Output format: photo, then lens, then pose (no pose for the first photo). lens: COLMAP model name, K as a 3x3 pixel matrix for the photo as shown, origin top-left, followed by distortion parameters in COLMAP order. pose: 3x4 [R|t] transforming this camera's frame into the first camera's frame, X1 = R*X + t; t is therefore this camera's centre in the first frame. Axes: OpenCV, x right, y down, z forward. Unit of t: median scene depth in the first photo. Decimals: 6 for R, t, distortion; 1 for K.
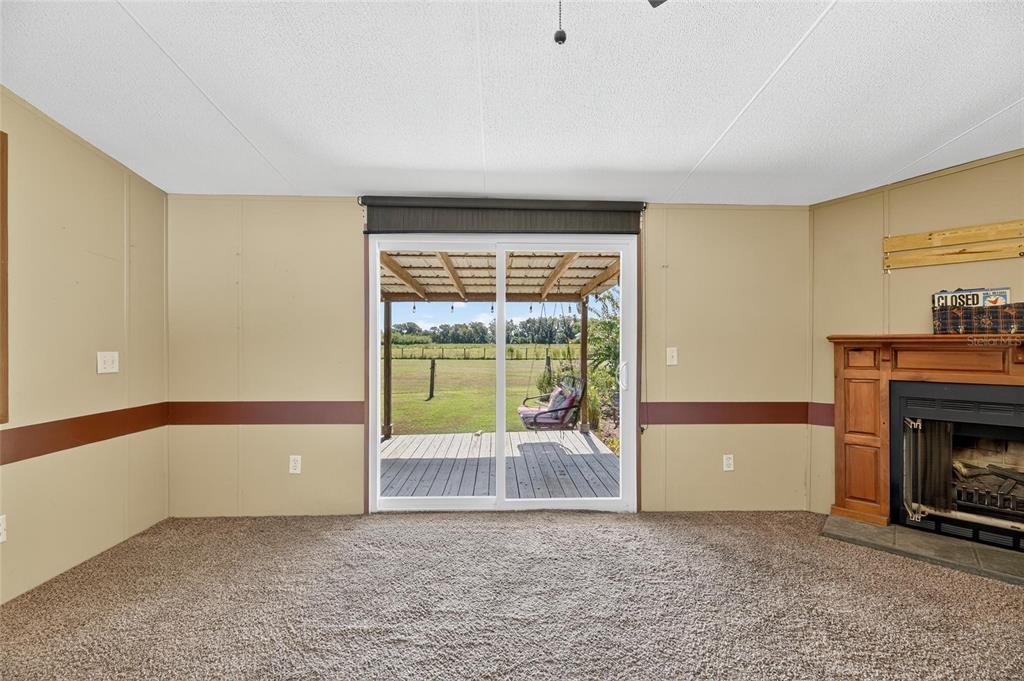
lens RADIAL K [[418.8, 0, 511.5], [0, 418.8, 344.2], [0, 0, 1]] dist [-0.002349, -0.000555]
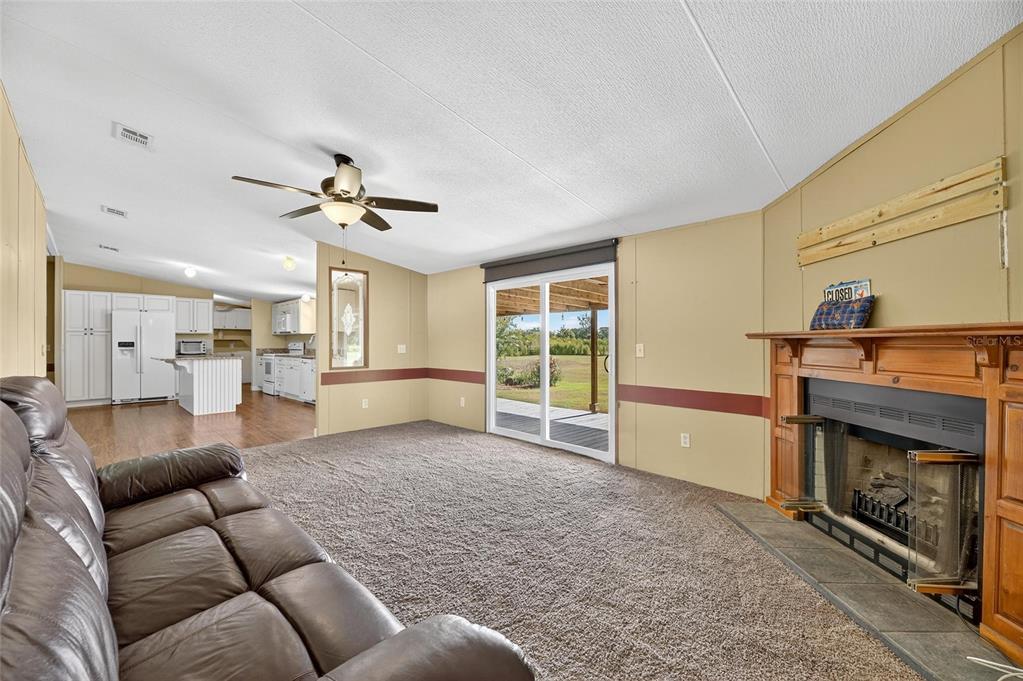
lens RADIAL K [[413.3, 0, 513.3], [0, 413.3, 343.2], [0, 0, 1]] dist [-0.000667, -0.003435]
pose [[0.683695, 0.000191, -0.729768, 1.067911], [-0.001730, 0.999998, -0.001360, 0.007856], [0.729766, 0.002193, 0.683694, -0.169837]]
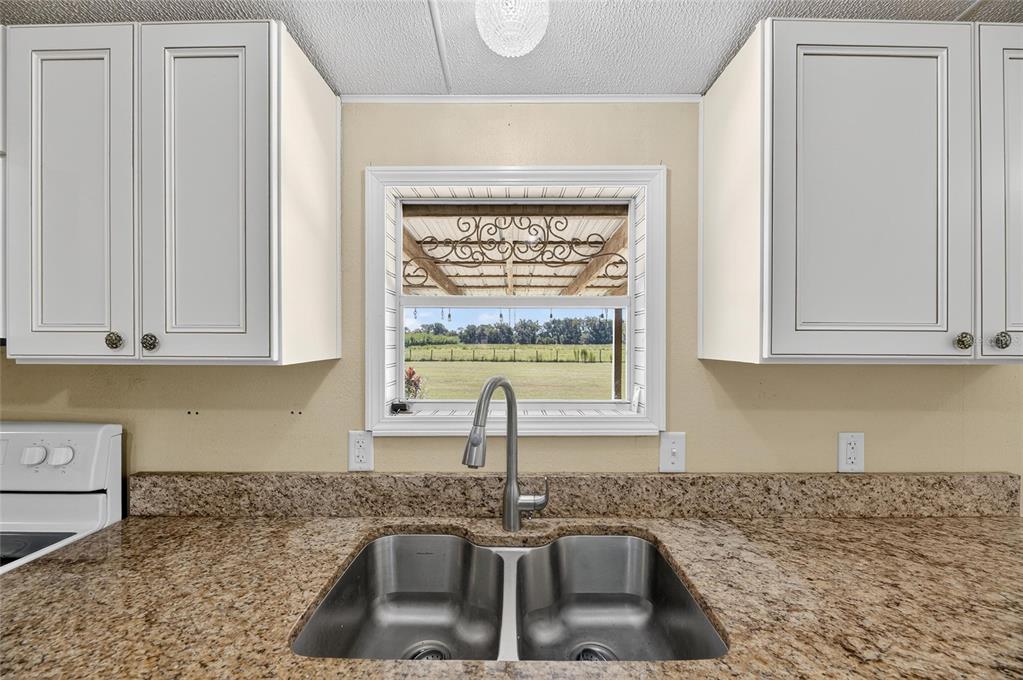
lens RADIAL K [[413.3, 0, 513.3], [0, 413.3, 342.7], [0, 0, 1]] dist [-0.000667, -0.003435]
pose [[0.999068, 0.002910, -0.043069, -2.099044], [-0.003082, 0.999988, -0.003933, -0.080105], [0.043057, 0.004062, 0.999064, 0.475171]]
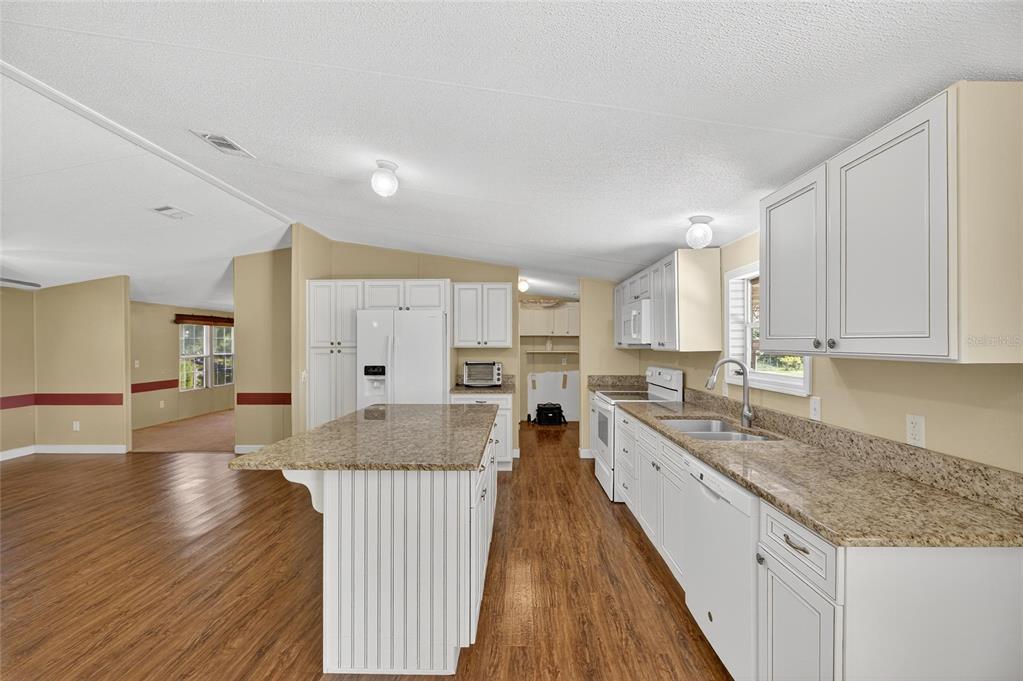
lens RADIAL K [[413.3, 0, 513.3], [0, 413.3, 343.2], [0, 0, 1]] dist [-0.000667, -0.003435]
pose [[-0.054570, -0.000073, -0.998510, -1.198884], [-0.001652, 0.999999, 0.000017, -0.084046], [0.998509, 0.001650, -0.054570, 0.415425]]
